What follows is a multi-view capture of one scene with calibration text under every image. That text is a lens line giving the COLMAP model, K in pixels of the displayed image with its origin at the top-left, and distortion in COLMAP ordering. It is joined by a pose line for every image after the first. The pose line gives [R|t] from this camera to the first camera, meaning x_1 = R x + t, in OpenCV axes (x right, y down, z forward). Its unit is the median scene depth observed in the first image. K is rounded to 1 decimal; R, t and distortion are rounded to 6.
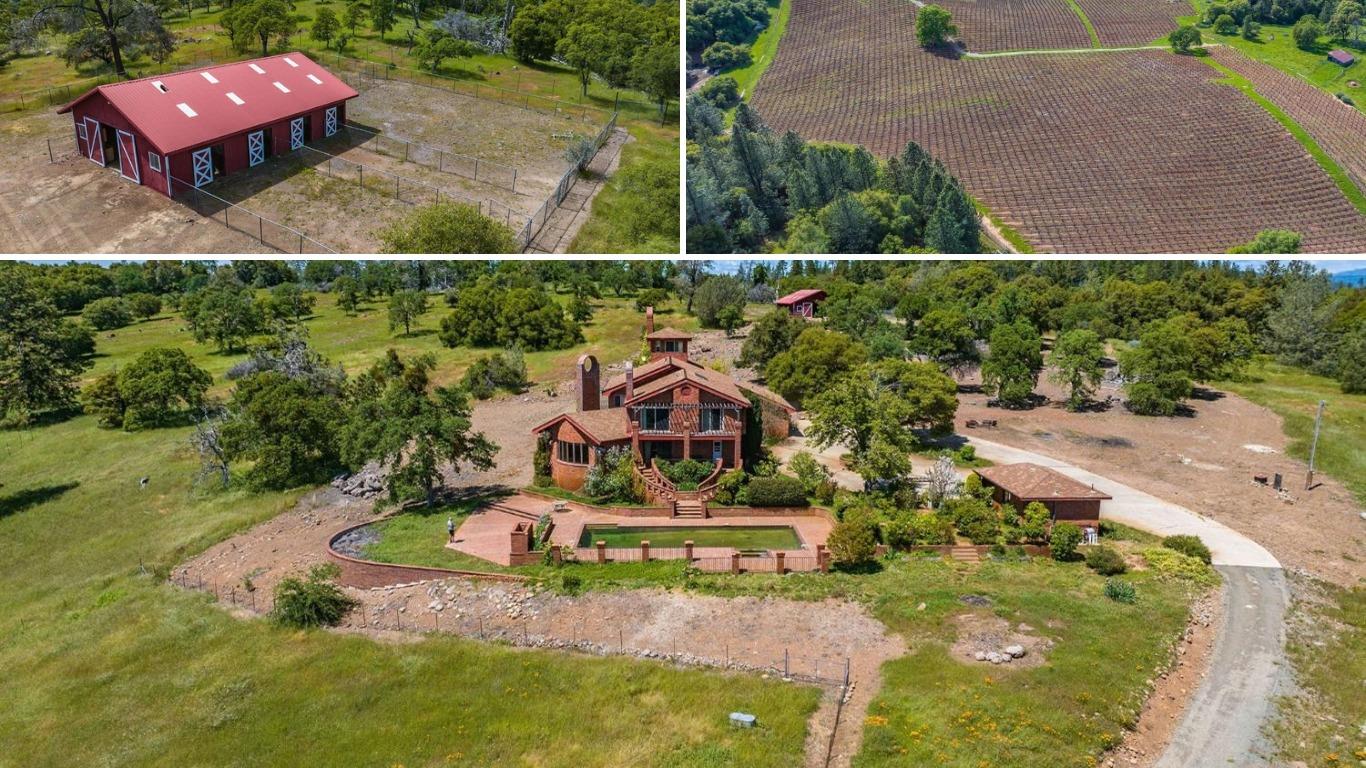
lens RADIAL K [[940.7, 0, 682.7], [0, 940.7, 388.9], [0, 0, 1]] dist [0.001573, 0.000033]
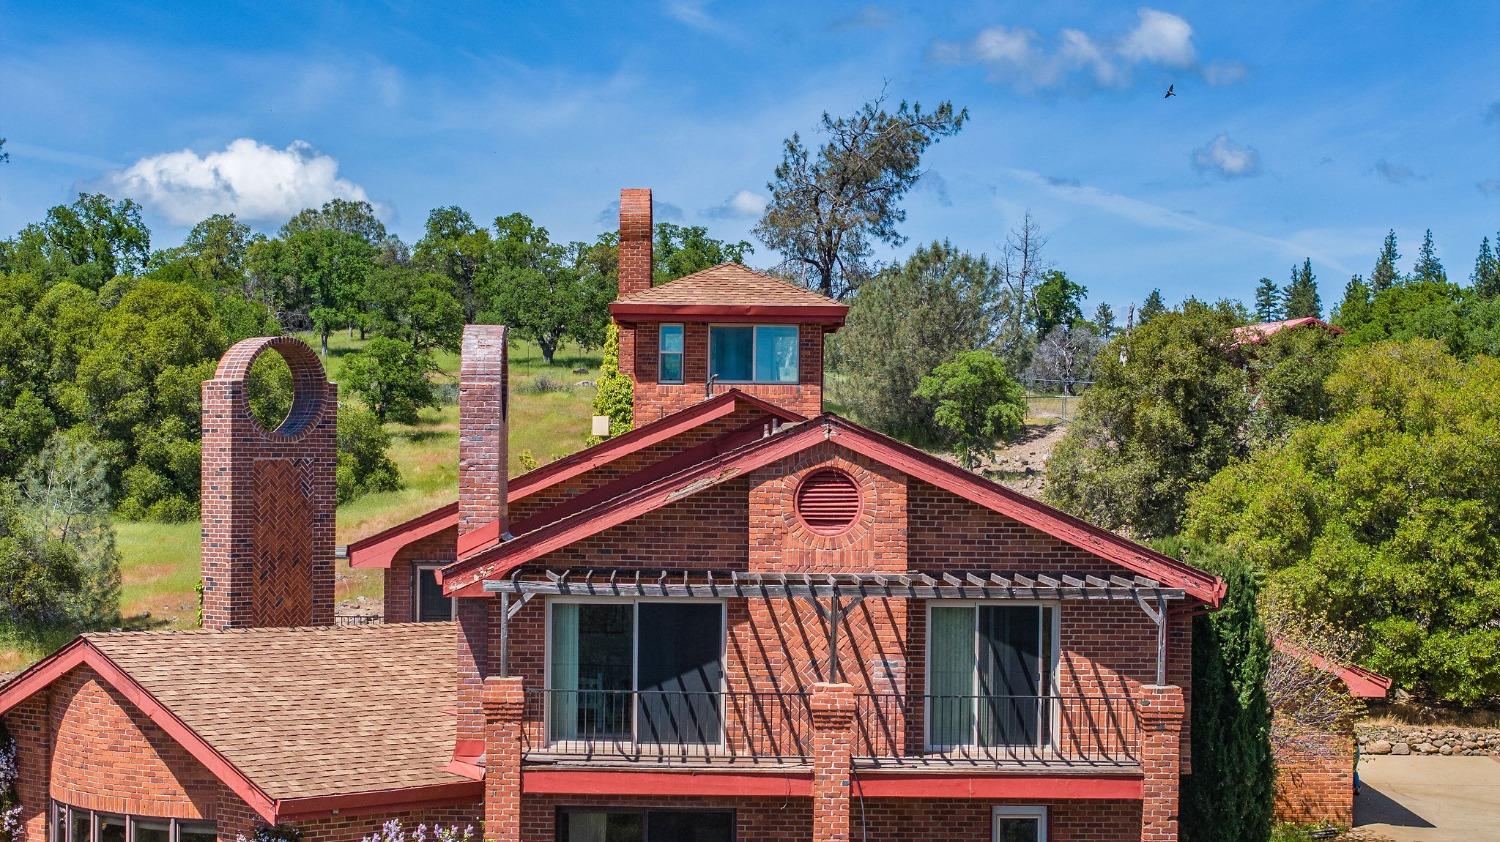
lens RADIAL K [[3072.7, 0, 747.2], [0, 3072.7, 421.7], [0, 0, 1]] dist [-0.103927, 0.000000]
pose [[0.999917, 0.007318, -0.010596, -0.002664], [-0.008366, 0.994697, -0.102510, 0.024177], [0.009790, 0.102590, 0.994676, 0.265671]]
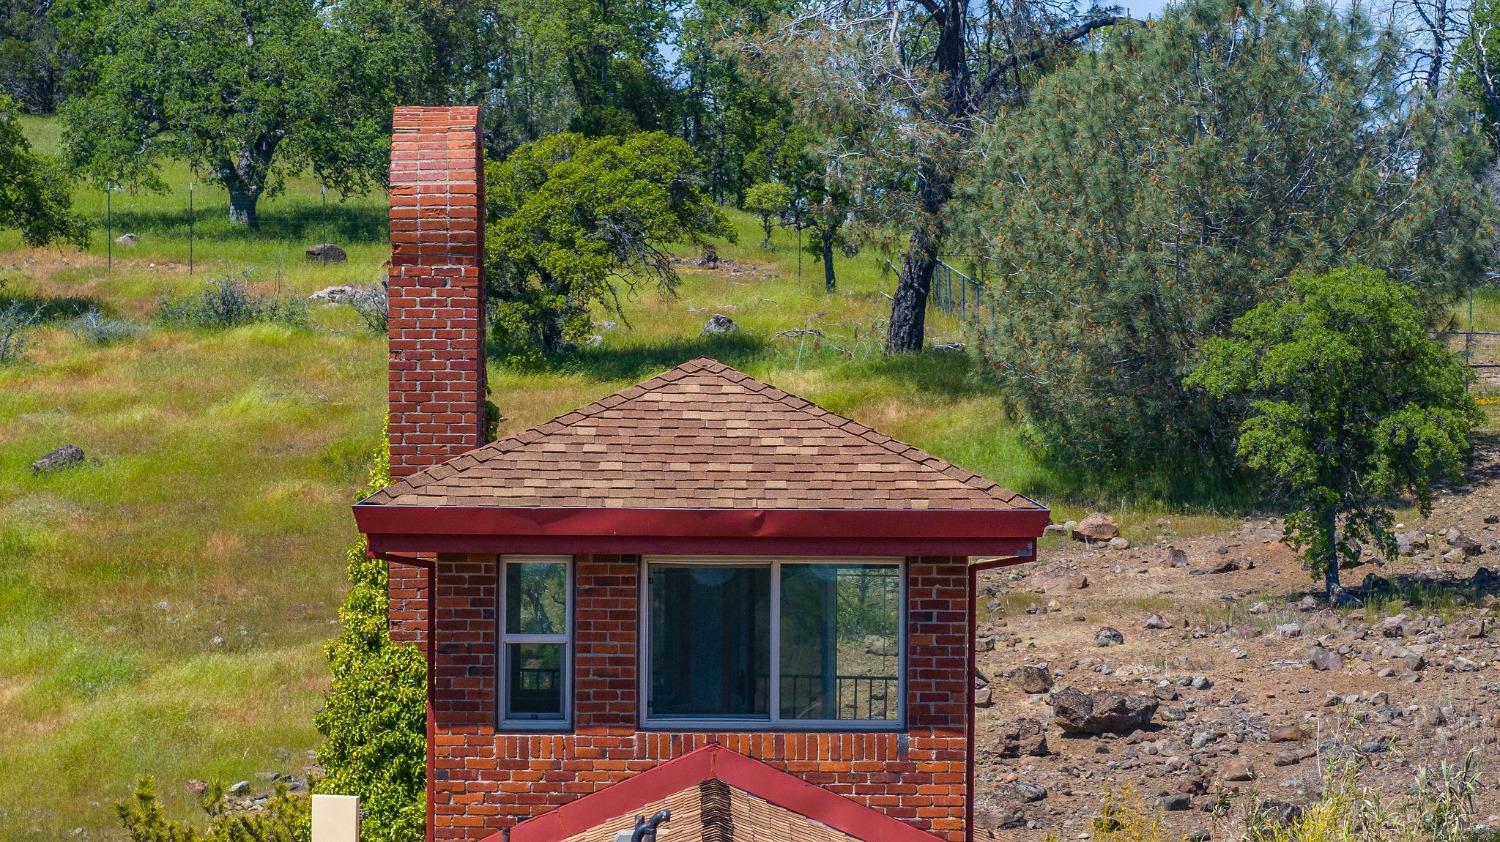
lens RADIAL K [[7550.3, 0, 755.1], [0, 7550.3, 419.5], [0, 0, 1]] dist [0.322315, 0.000000]
pose [[0.999950, 0.002474, -0.009658, -0.003801], [-0.003267, 0.996549, -0.082948, -0.011365], [0.009420, 0.082975, 0.996507, 0.328998]]
